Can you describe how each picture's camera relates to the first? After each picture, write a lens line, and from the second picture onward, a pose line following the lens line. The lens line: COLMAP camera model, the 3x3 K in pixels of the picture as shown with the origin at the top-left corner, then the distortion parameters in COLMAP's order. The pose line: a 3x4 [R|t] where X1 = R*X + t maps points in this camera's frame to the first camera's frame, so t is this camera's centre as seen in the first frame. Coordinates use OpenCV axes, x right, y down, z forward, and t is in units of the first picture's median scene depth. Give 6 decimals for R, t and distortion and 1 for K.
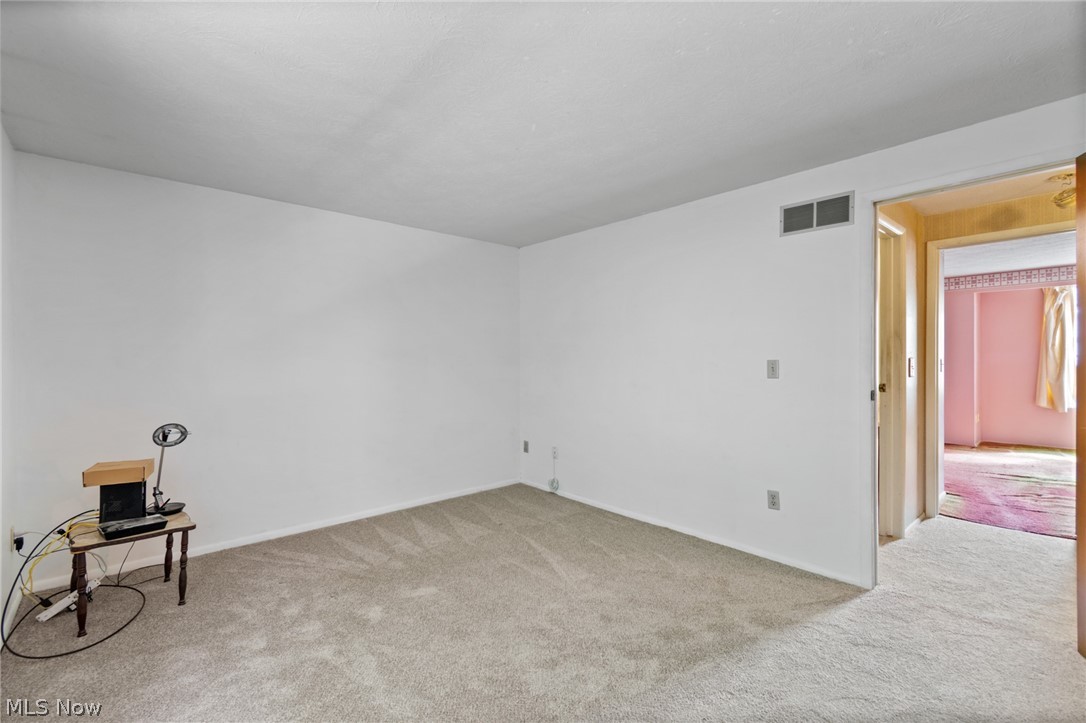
lens RADIAL K [[469.8, 0, 543.0], [0, 469.8, 361.5], [0, 0, 1]] dist [0.002780, 0.000172]
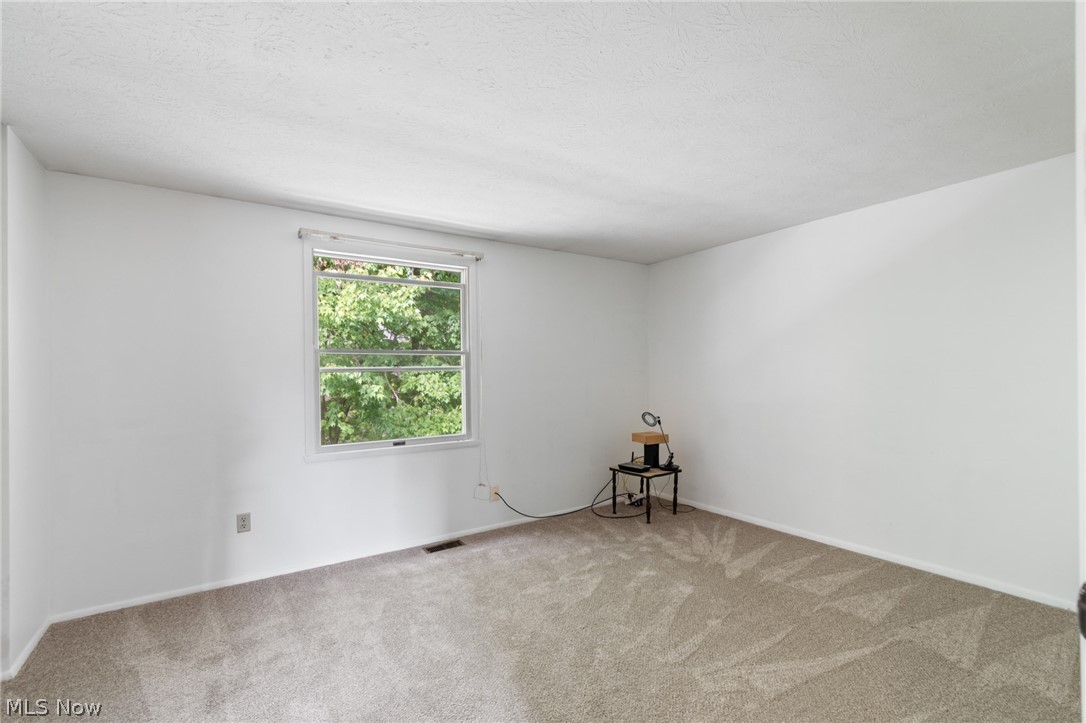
lens RADIAL K [[484.9, 0, 543.0], [0, 484.9, 361.5], [0, 0, 1]] dist [0.001753, 0.000313]
pose [[-0.127260, -0.018599, -0.991695, 0.888024], [0.002793, 0.999813, -0.019110, -0.005265], [0.991866, -0.005202, -0.127184, 0.817489]]
